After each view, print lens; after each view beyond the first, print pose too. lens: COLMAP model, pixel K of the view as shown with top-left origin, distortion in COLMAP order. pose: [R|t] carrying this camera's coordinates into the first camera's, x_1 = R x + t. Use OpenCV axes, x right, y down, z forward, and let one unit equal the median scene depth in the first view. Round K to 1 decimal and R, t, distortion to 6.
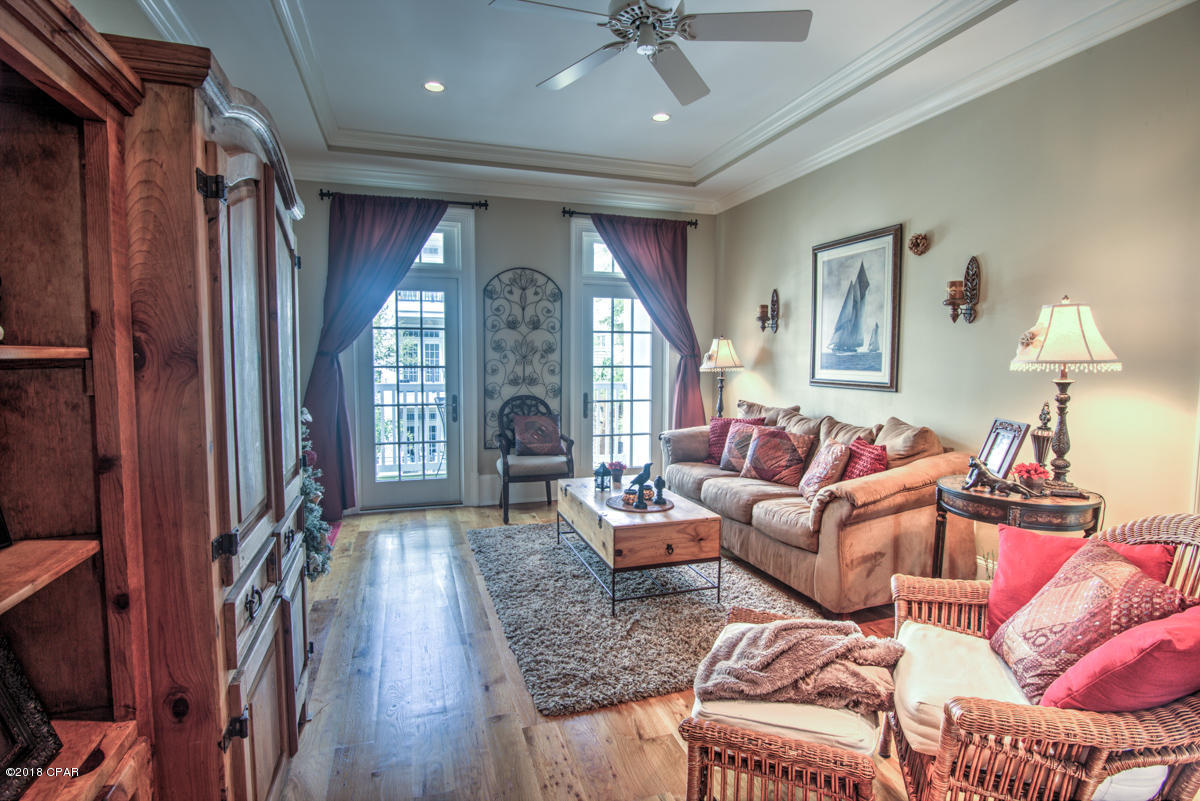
lens RADIAL K [[583.9, 0, 598.0], [0, 583.9, 398.7], [0, 0, 1]] dist [-0.021165, -0.000729]
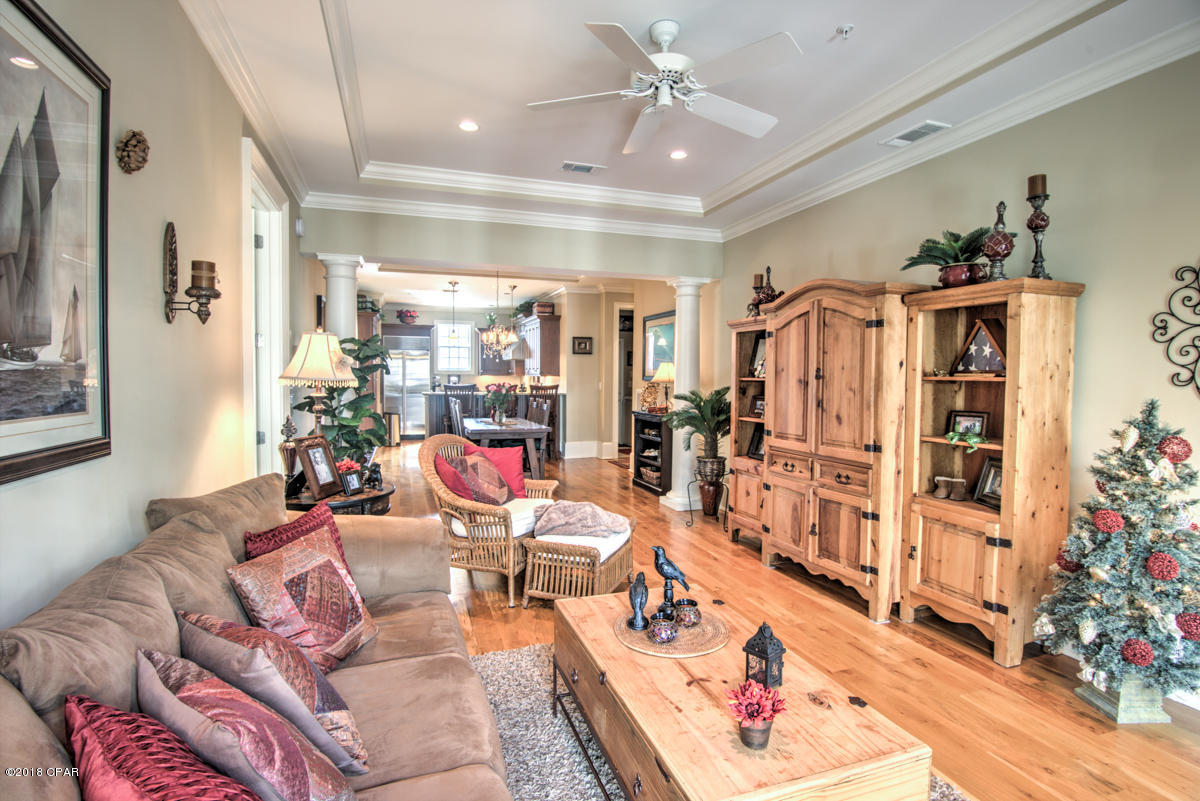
lens RADIAL K [[583.9, 0, 598.0], [0, 583.9, 398.7], [0, 0, 1]] dist [-0.021165, -0.000729]
pose [[-0.999801, -0.011971, -0.015988, 0.106895], [-0.013645, 0.993938, 0.109089, -0.078365], [0.014585, 0.109286, -0.993903, 1.055182]]
